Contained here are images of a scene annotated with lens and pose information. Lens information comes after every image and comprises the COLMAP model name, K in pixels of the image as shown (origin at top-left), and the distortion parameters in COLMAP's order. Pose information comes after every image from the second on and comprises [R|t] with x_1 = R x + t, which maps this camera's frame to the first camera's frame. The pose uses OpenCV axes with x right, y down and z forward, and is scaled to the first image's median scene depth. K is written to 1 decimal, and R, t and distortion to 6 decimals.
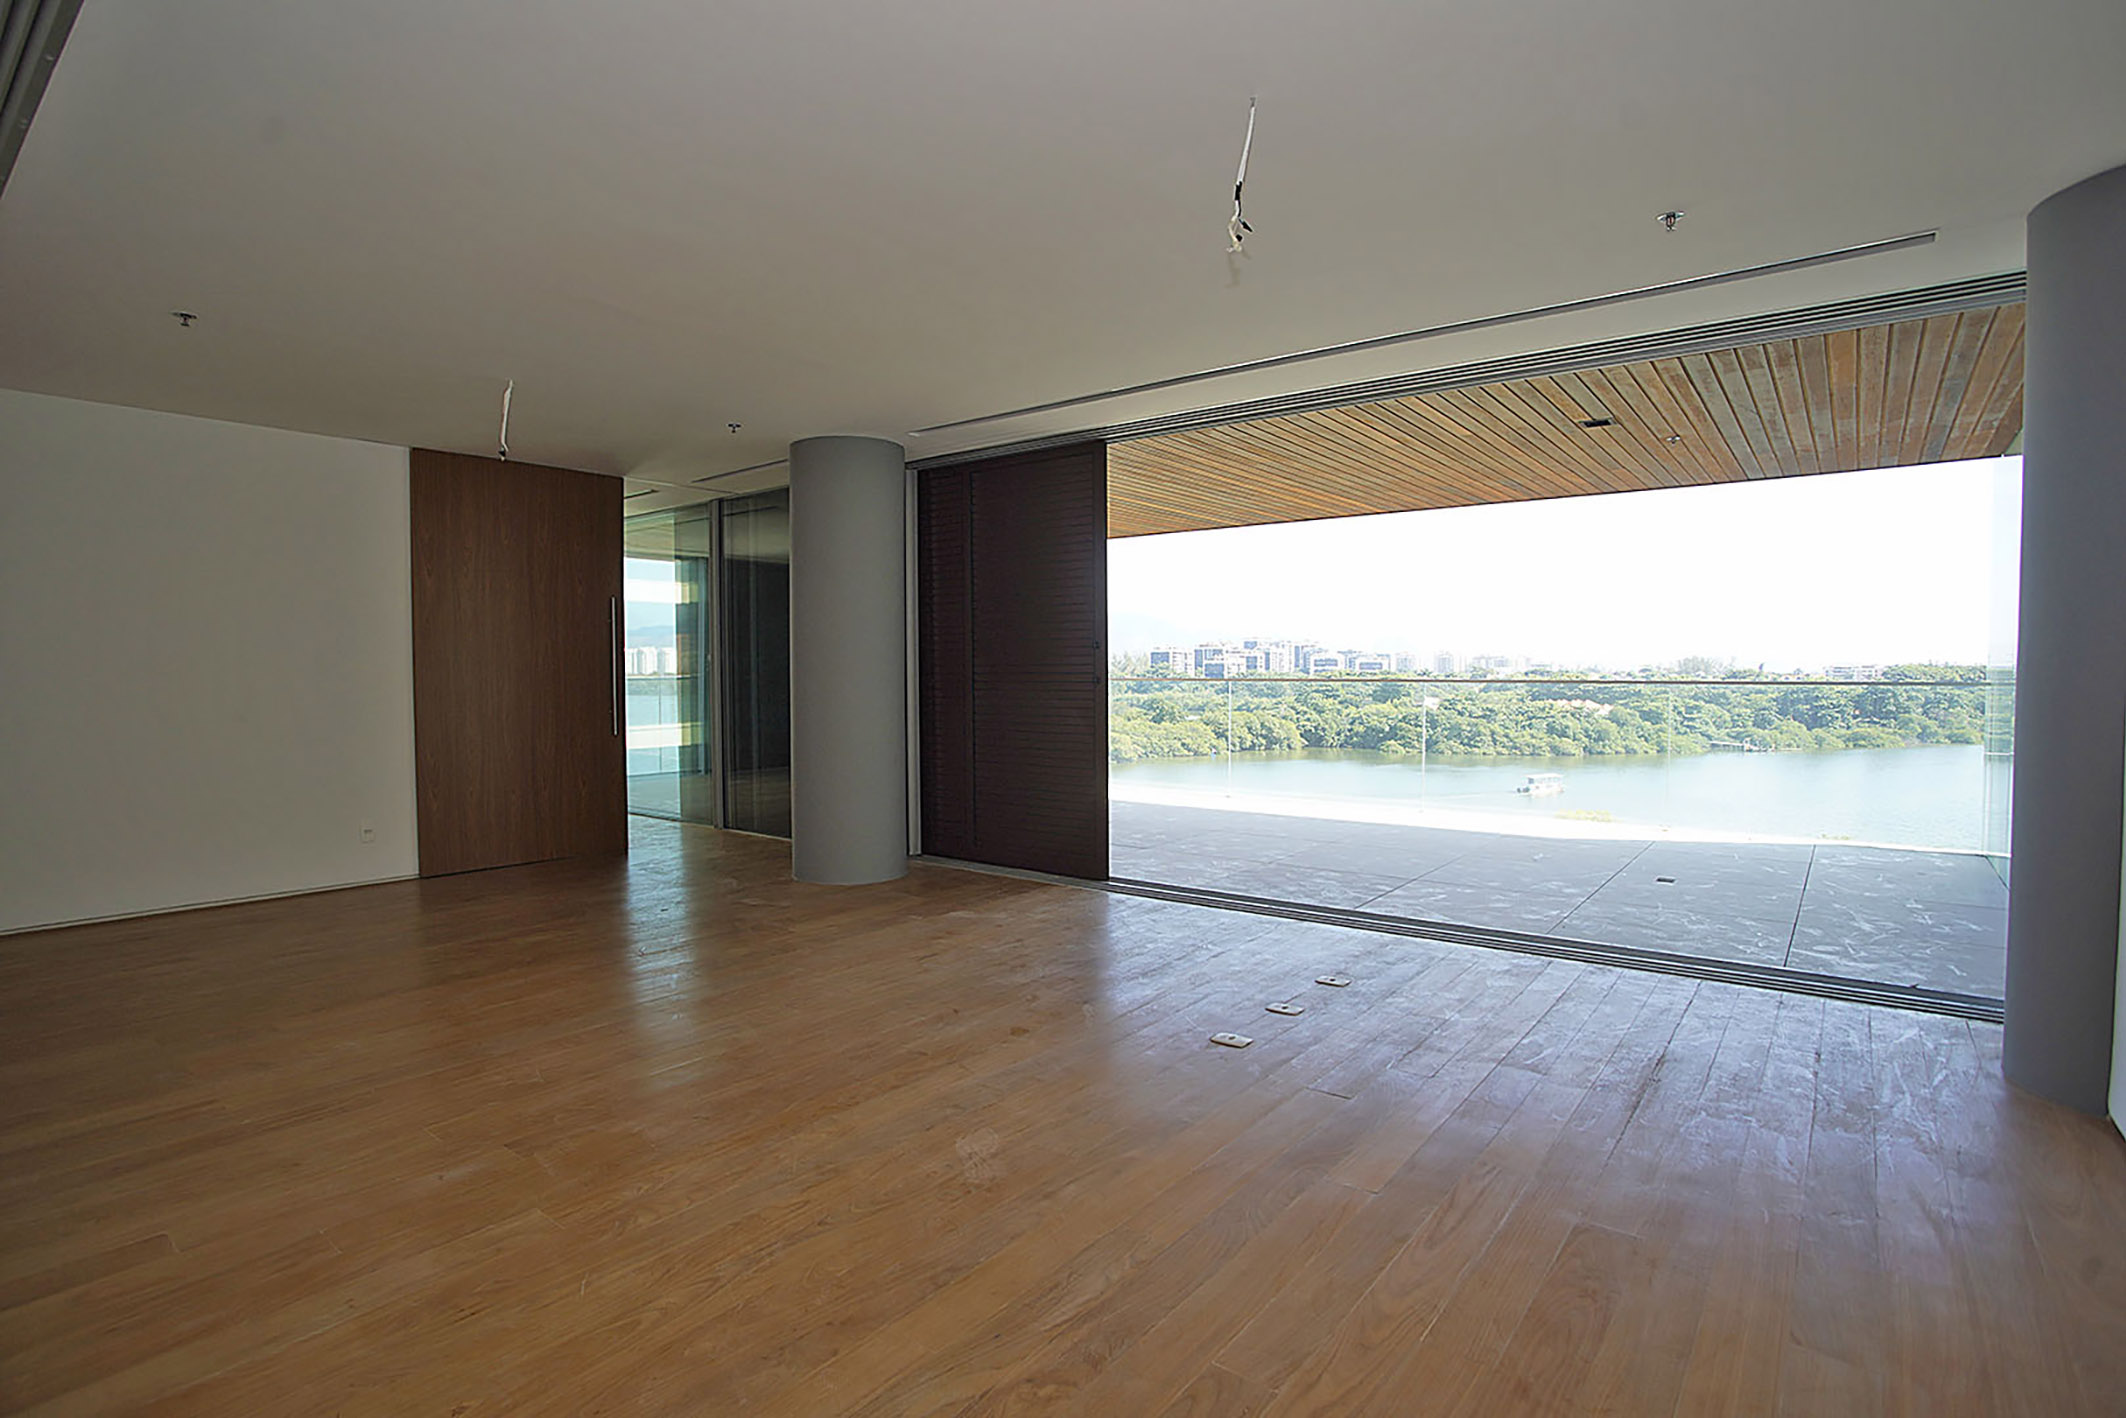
lens RADIAL K [[1048.3, 0, 1062.3], [0, 1048.3, 718.0], [0, 0, 1]] dist [-0.078390, 0.024365]
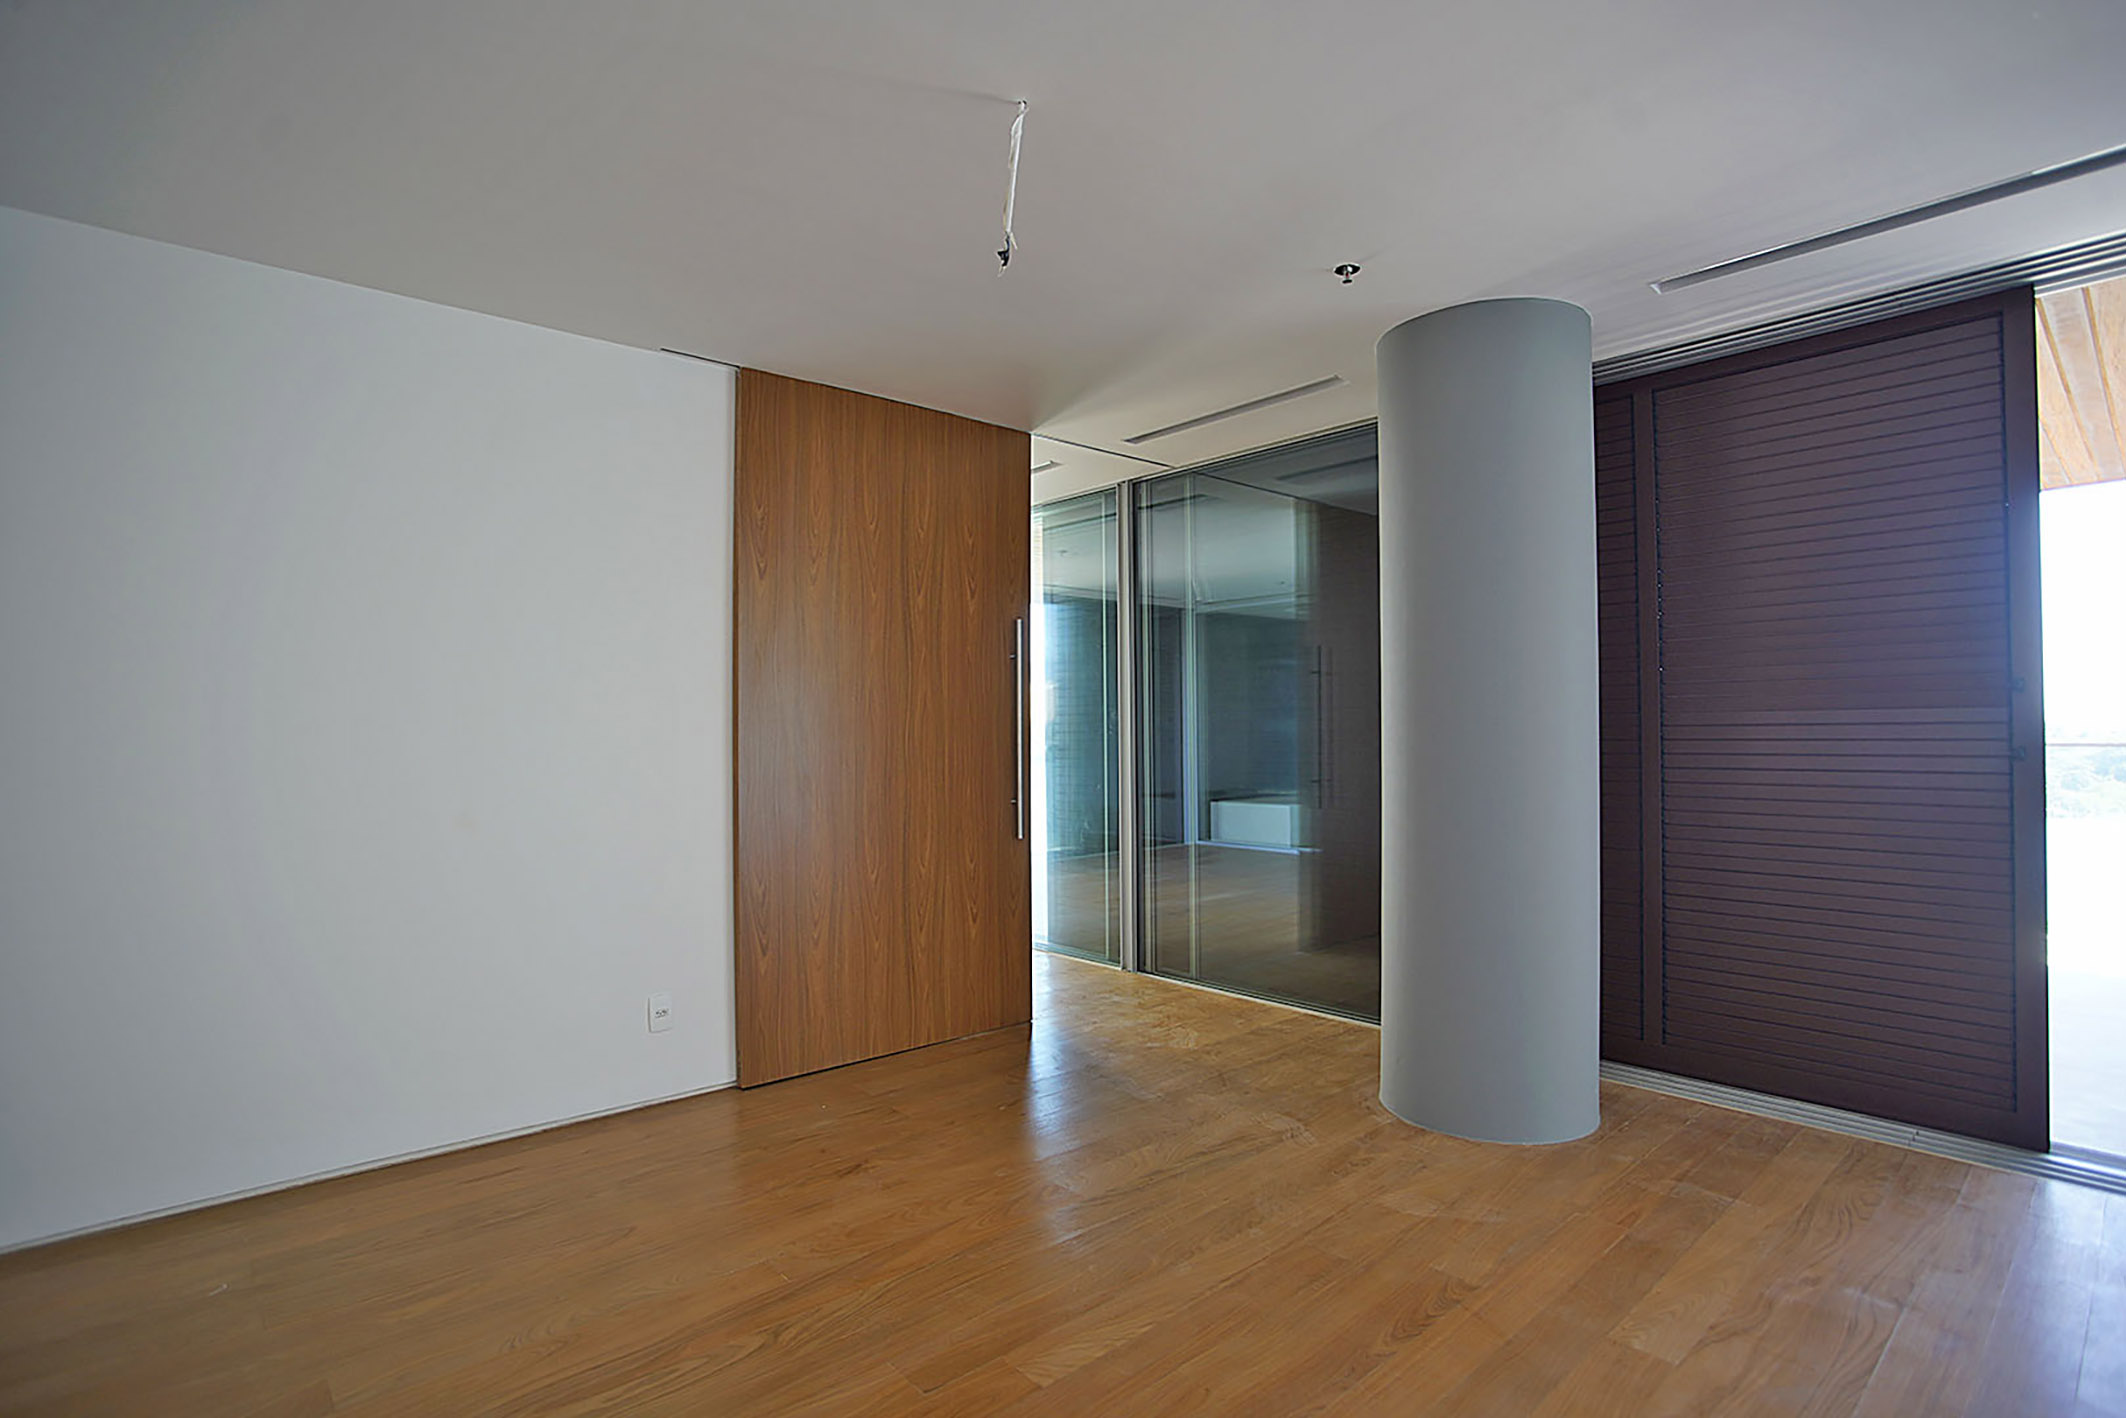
lens RADIAL K [[1044.0, 0, 1067.7], [0, 1044.0, 719.2], [0, 0, 1]] dist [-0.083414, 0.034977]
pose [[0.984136, -0.007748, -0.177249, -0.334997], [-0.002260, 0.998417, -0.056193, -0.024026], [0.177404, 0.055702, 0.982561, 0.441290]]
